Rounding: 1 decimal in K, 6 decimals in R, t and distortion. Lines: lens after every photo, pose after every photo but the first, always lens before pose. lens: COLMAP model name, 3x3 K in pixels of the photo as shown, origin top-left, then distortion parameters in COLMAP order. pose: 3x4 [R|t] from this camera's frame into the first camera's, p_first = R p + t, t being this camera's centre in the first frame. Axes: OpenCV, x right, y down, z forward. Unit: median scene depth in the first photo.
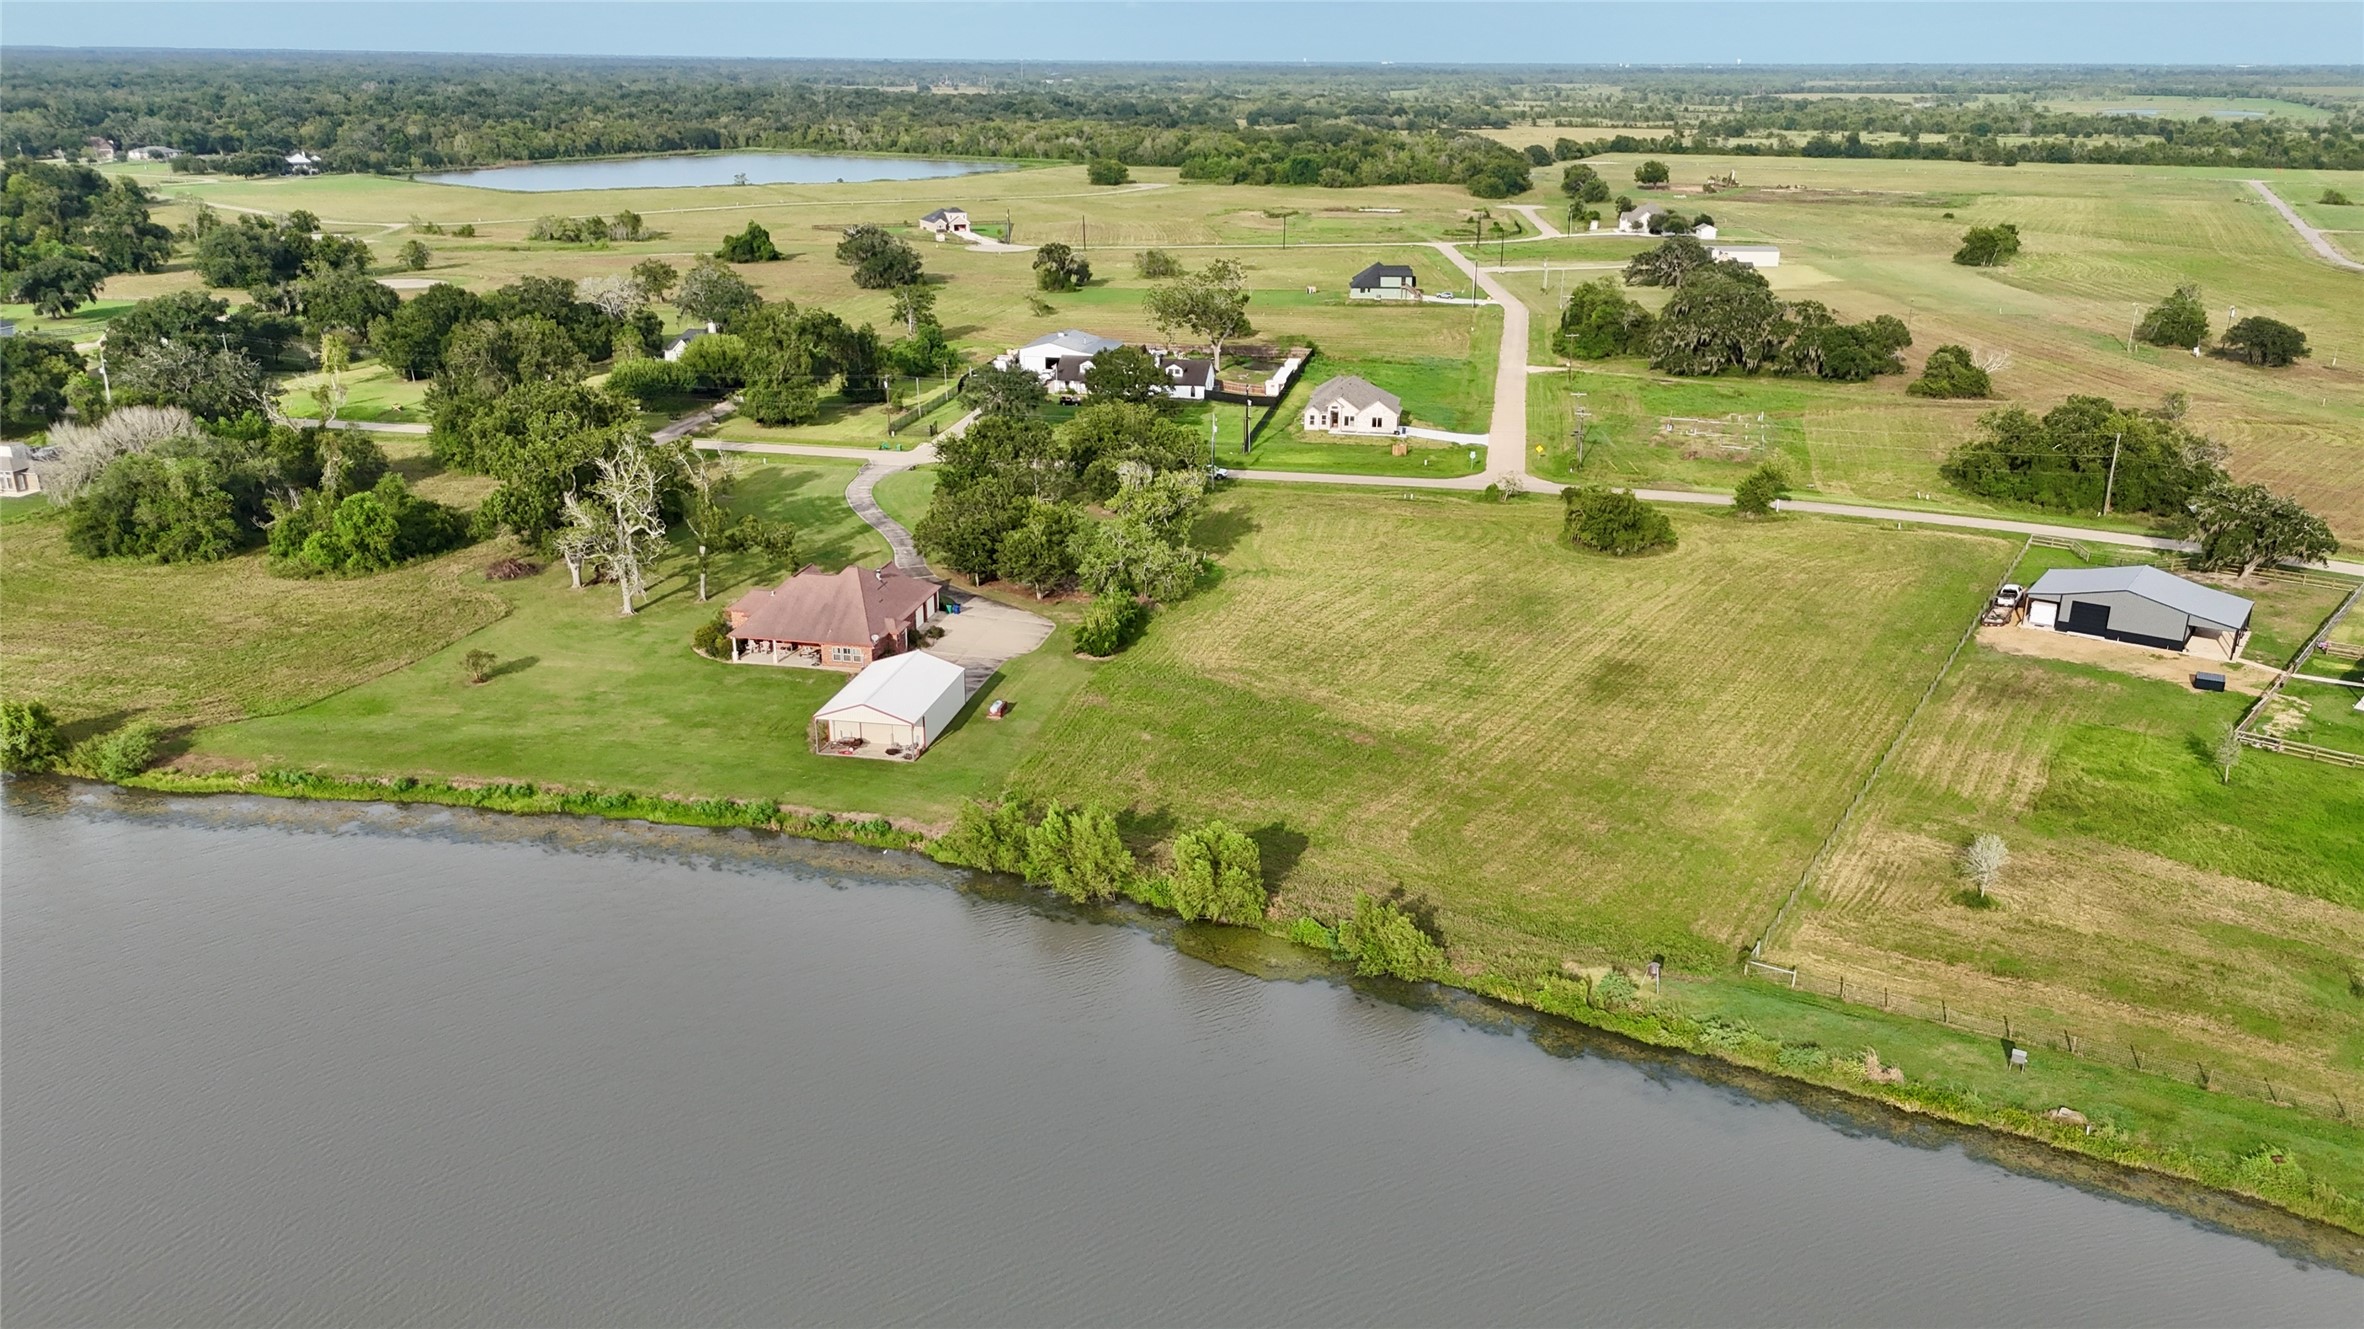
lens RADIAL K [[1755.0, 0, 1188.8], [0, 1755.0, 671.7], [0, 0, 1]] dist [0.061866, -0.055223]
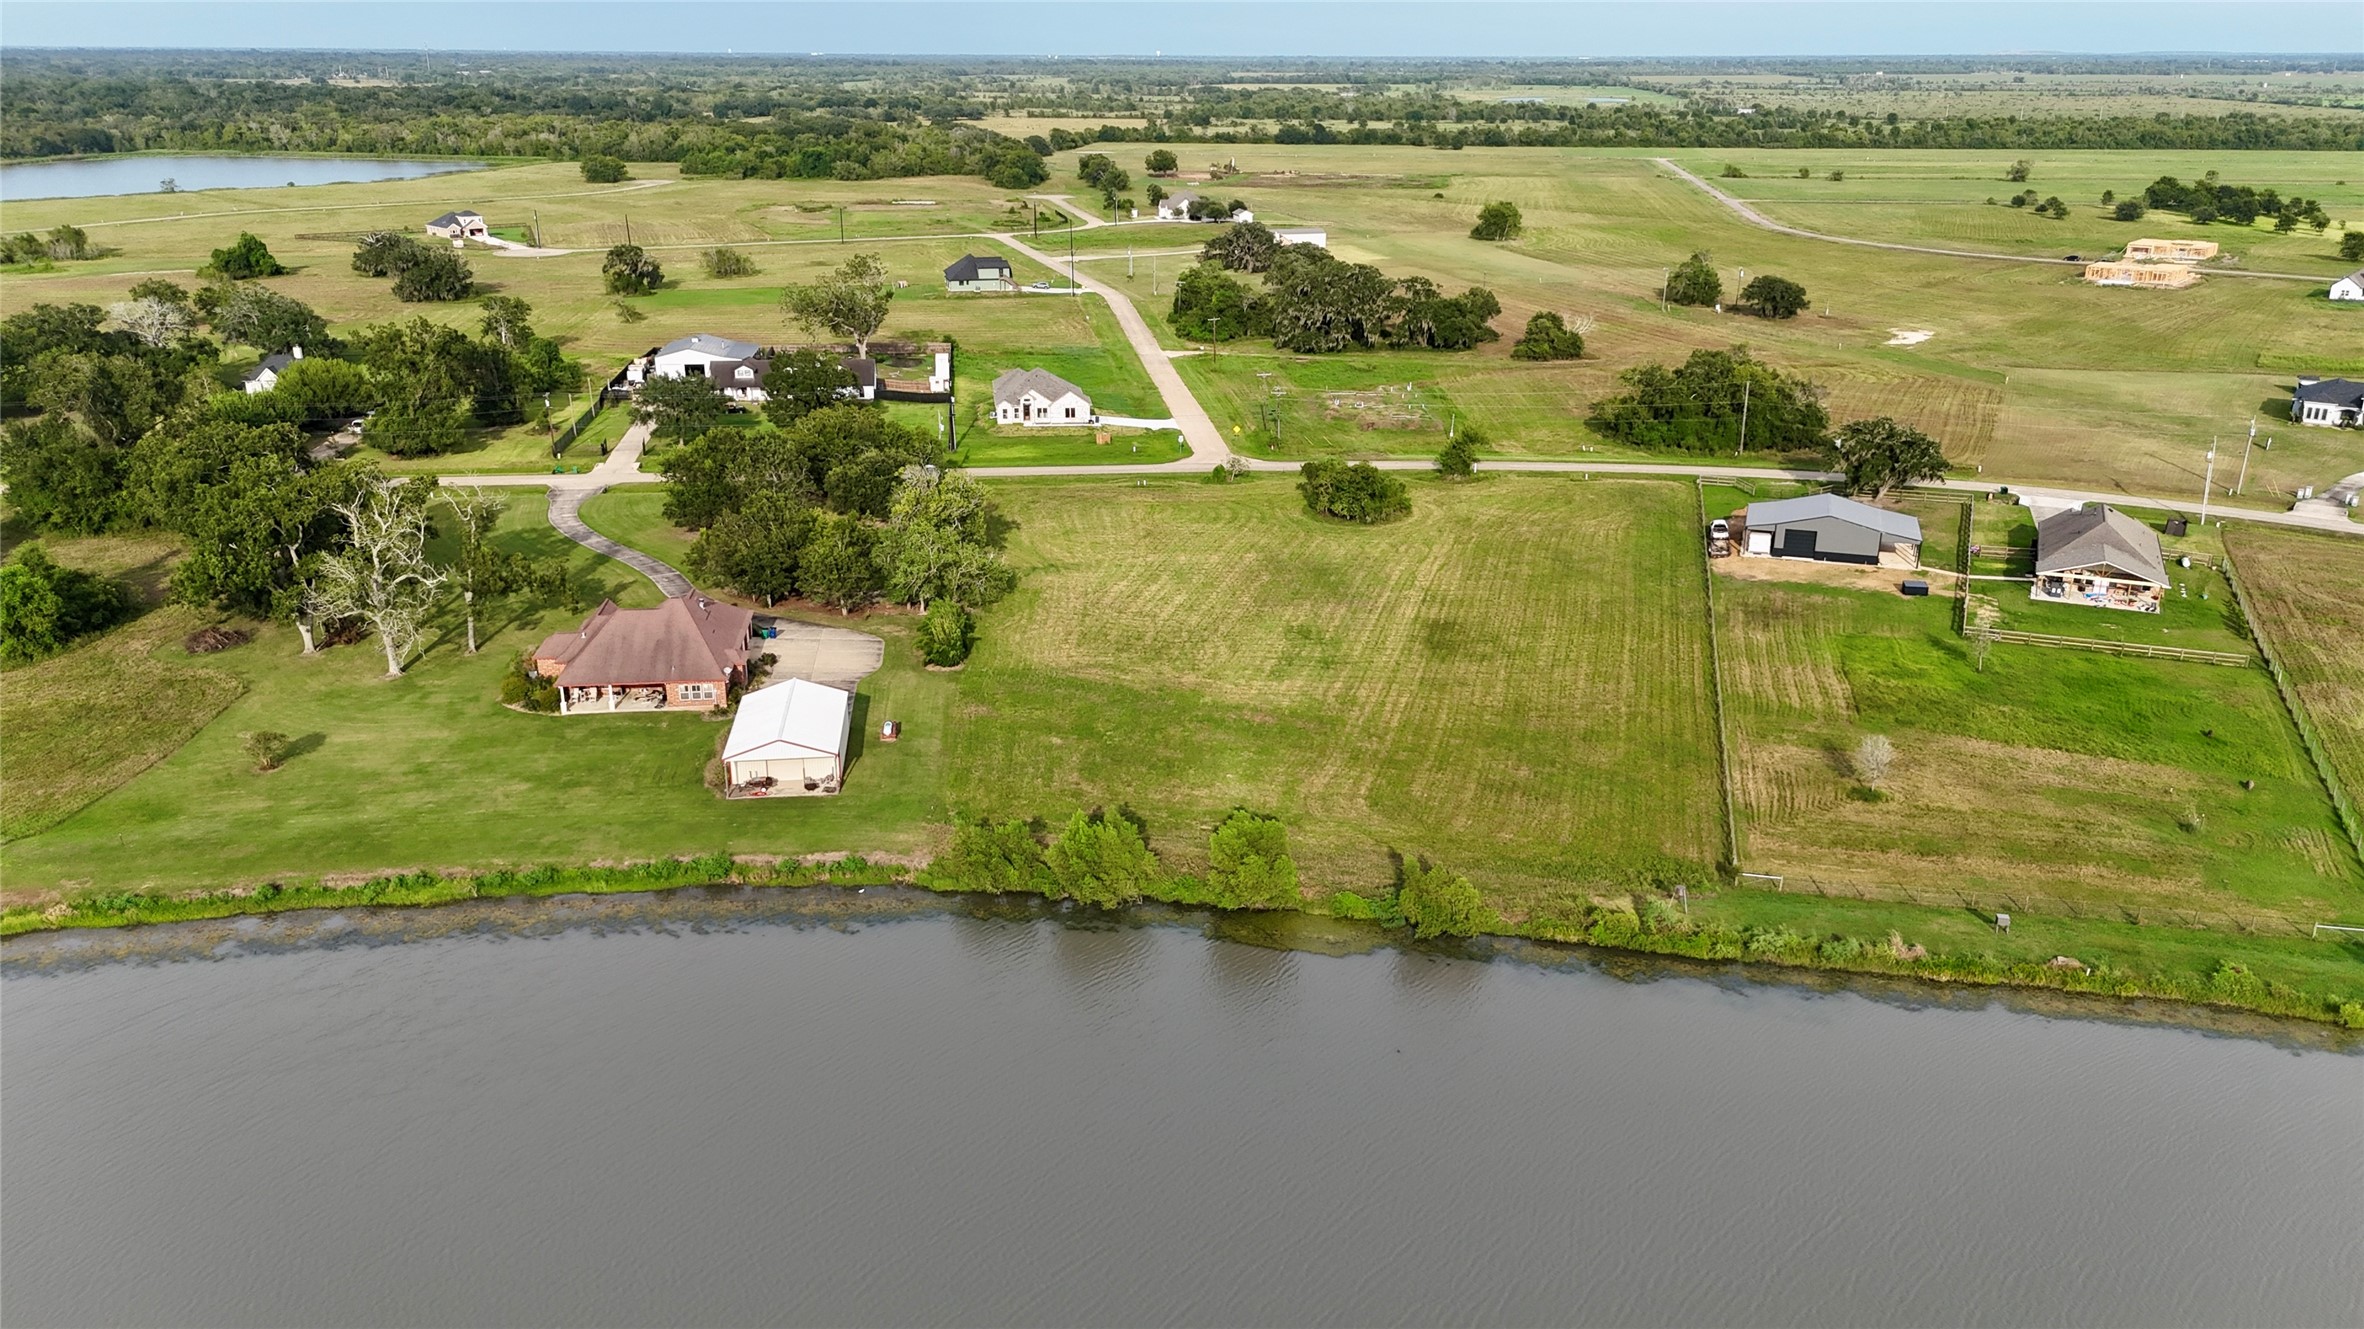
lens RADIAL K [[1755.0, 0, 1204.5], [0, 1755.0, 676.3], [0, 0, 1]] dist [0.061866, -0.055223]
pose [[0.952558, -0.105409, 0.285521, -0.150537], [0.103511, 0.994390, 0.021774, -0.007700], [-0.286214, 0.008813, 0.958125, 0.023841]]
